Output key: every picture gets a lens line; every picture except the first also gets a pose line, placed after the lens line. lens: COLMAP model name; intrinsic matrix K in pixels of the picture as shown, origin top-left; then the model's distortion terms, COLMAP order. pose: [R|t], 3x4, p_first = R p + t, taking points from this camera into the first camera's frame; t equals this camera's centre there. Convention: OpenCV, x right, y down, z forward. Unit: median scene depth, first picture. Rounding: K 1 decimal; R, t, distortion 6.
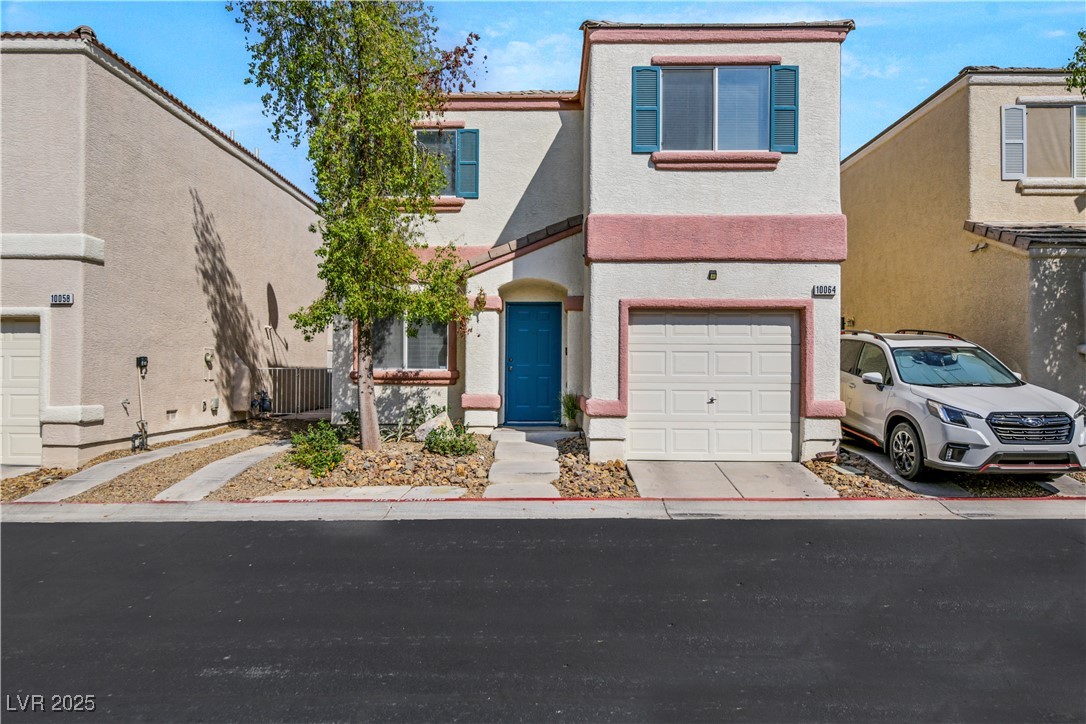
lens RADIAL K [[713.4, 0, 559.8], [0, 713.4, 363.3], [0, 0, 1]] dist [0.005416, 0.002309]
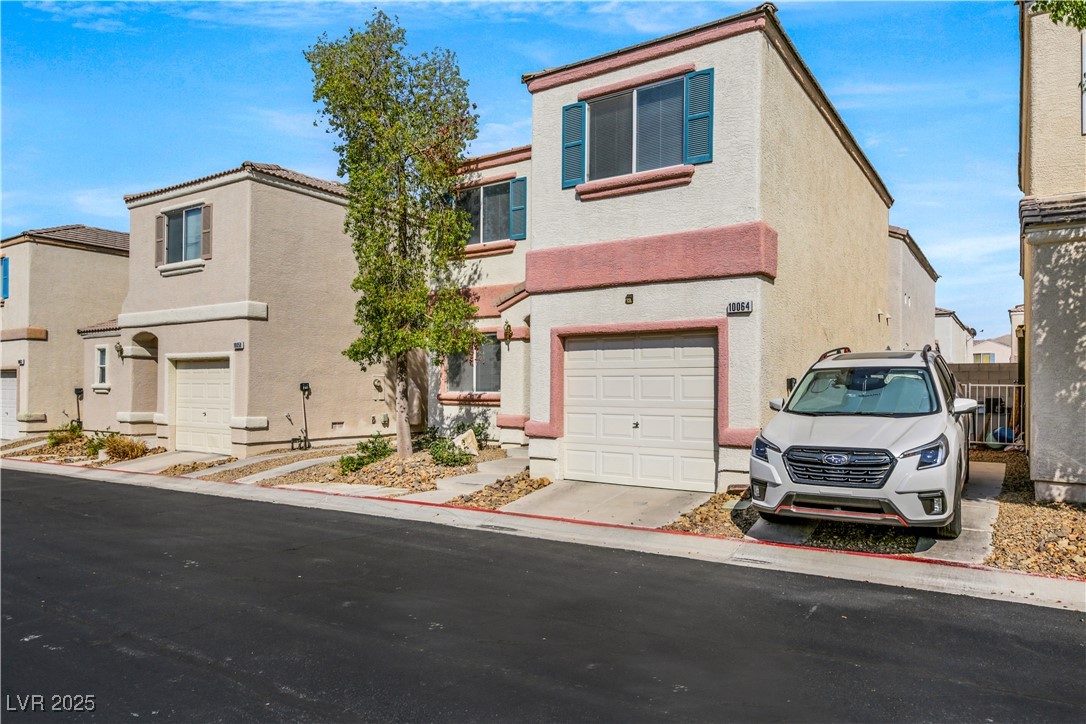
lens RADIAL K [[728.1, 0, 542.0], [0, 728.1, 384.0], [0, 0, 1]] dist [0.005073, 0.002156]
pose [[0.829580, -0.004392, -0.558370, 0.677172], [0.005389, 0.999985, 0.000141, -0.005784], [0.558362, -0.003126, 0.829592, 0.086898]]
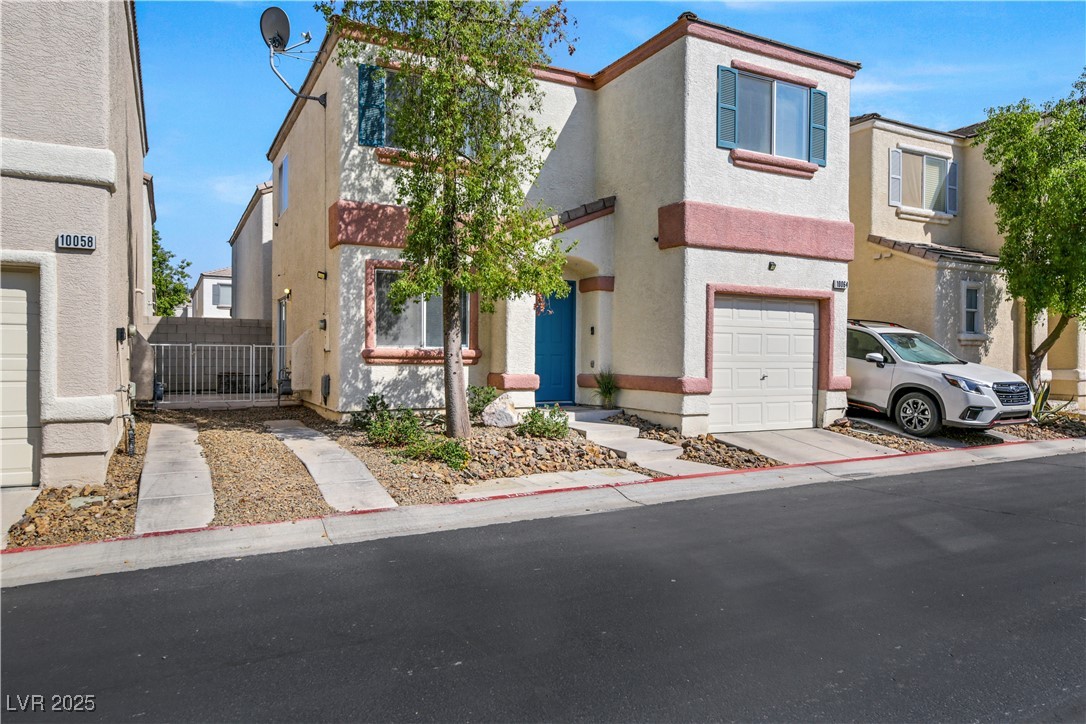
lens RADIAL K [[713.4, 0, 559.8], [0, 713.4, 363.3], [0, 0, 1]] dist [0.005416, 0.002309]
pose [[0.876314, -0.002735, 0.481733, -0.620224], [-0.010597, 0.999632, 0.024952, 0.005235], [-0.481624, -0.026970, 0.875963, 0.168353]]
